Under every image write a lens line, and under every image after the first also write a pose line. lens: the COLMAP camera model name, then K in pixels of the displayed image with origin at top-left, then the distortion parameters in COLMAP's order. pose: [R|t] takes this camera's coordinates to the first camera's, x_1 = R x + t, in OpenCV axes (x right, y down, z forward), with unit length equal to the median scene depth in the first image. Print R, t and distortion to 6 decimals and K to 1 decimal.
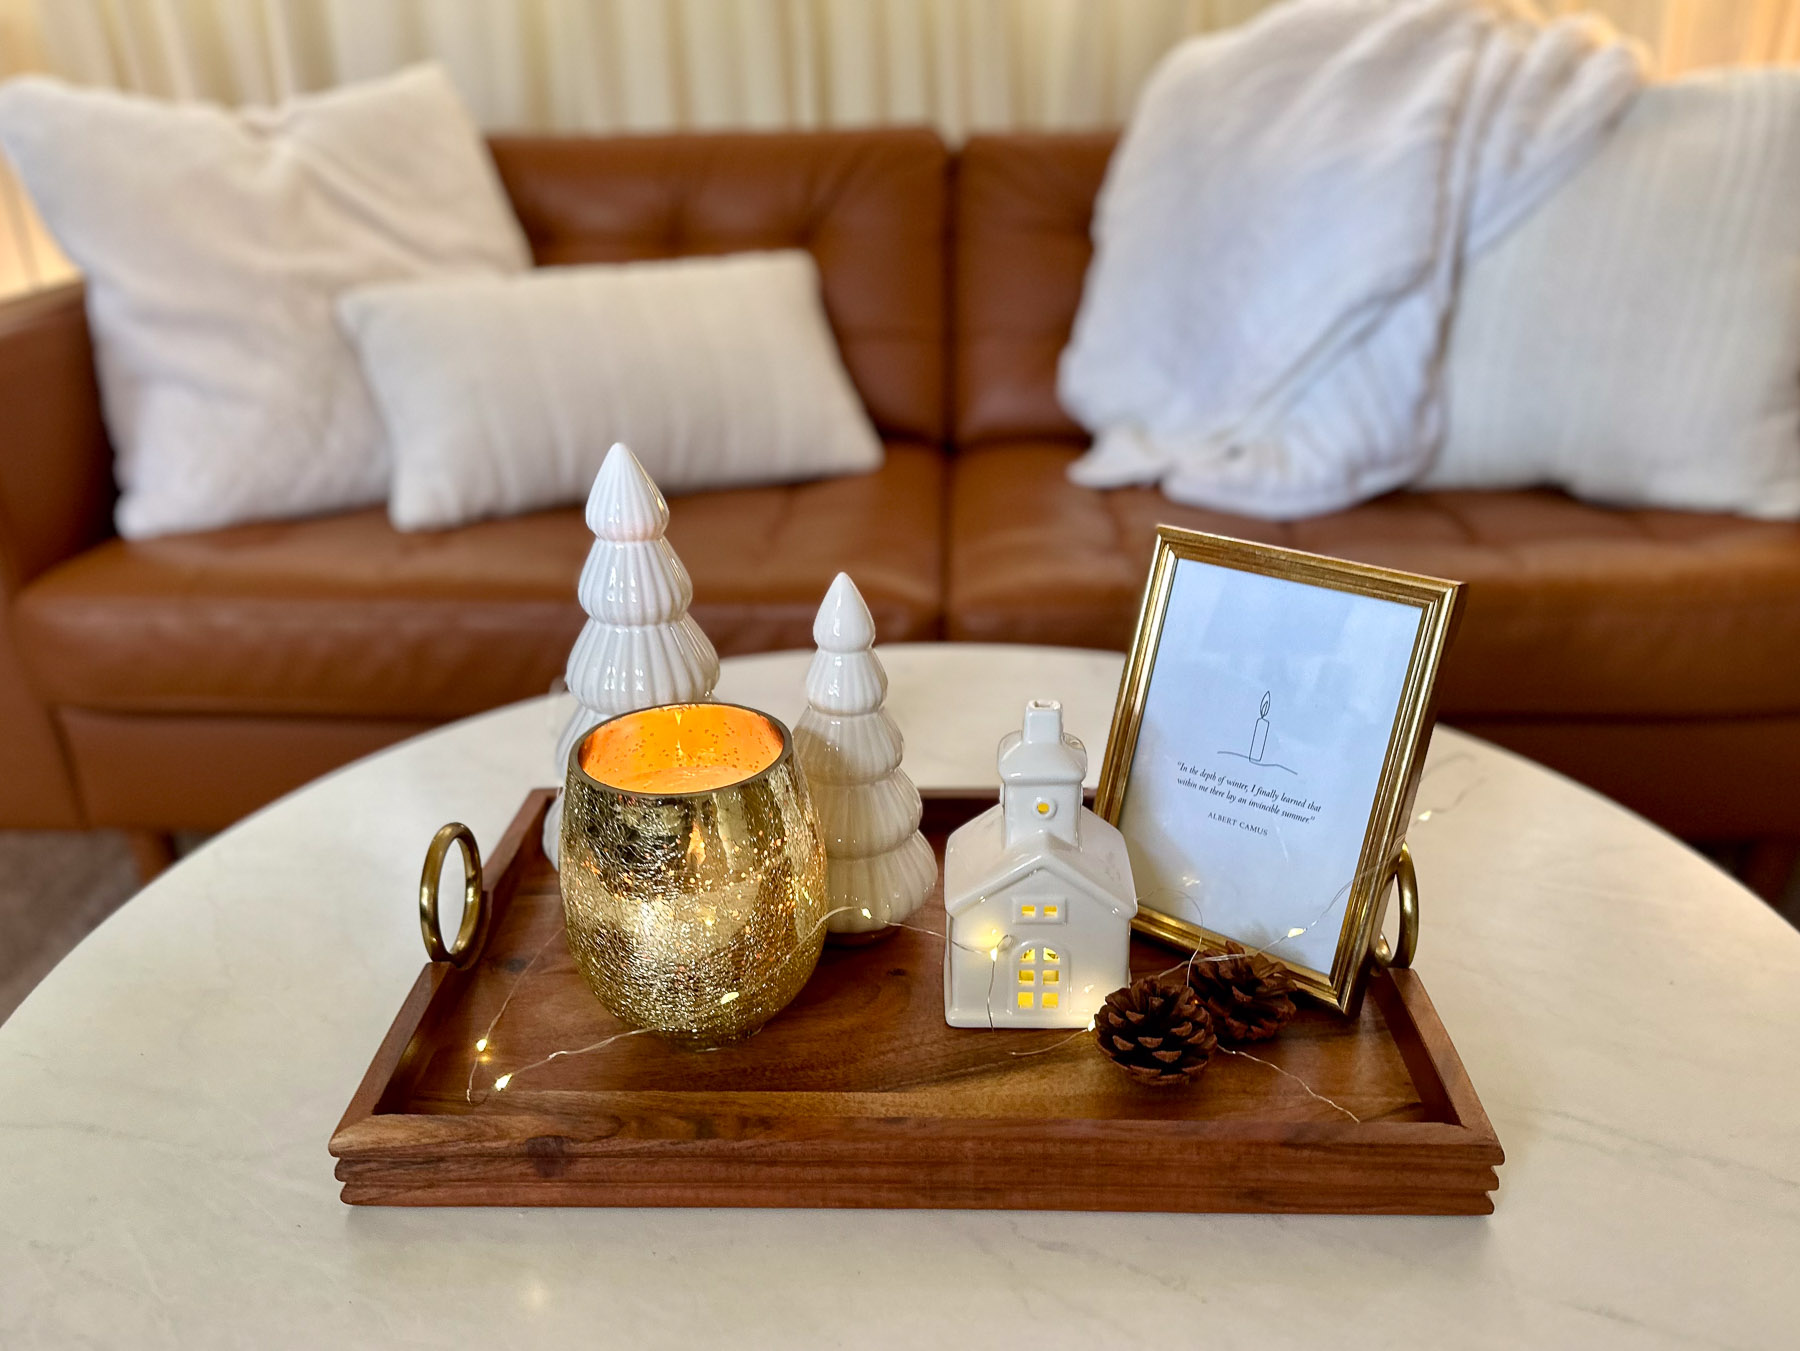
lens RADIAL K [[1272.4, 0, 908.6], [0, 1272.4, 667.5], [0, 0, 1]] dist [0.040212, -0.052796]
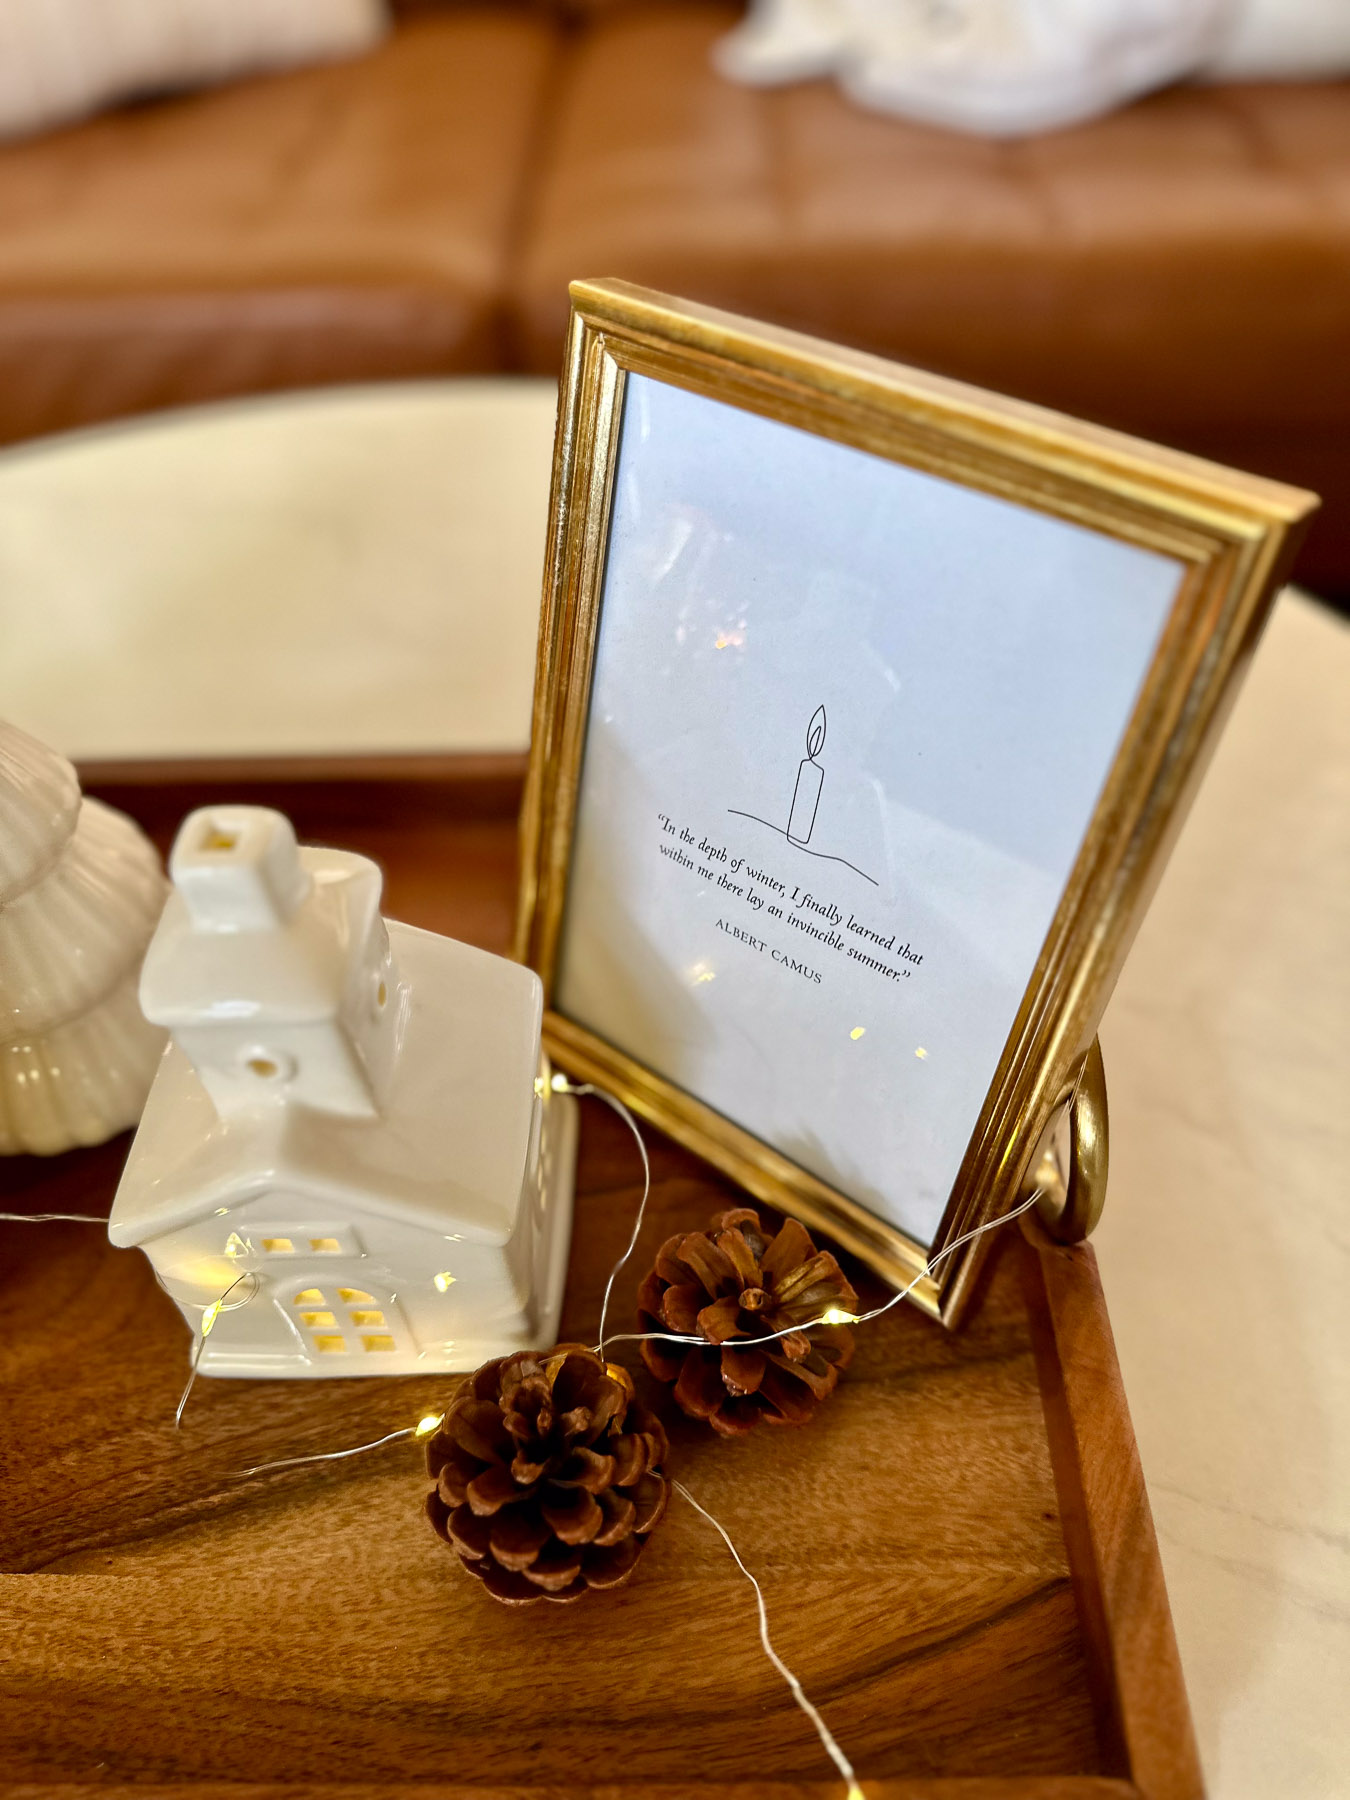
lens RADIAL K [[1279.0, 0, 736.0], [0, 1279.0, 831.8], [0, 0, 1]] dist [0.074889, -0.101345]
pose [[0.996754, -0.053289, 0.060342, 0.221942], [0.025923, 0.922091, 0.386103, -0.113190], [-0.076216, -0.383286, 0.920480, 0.573278]]
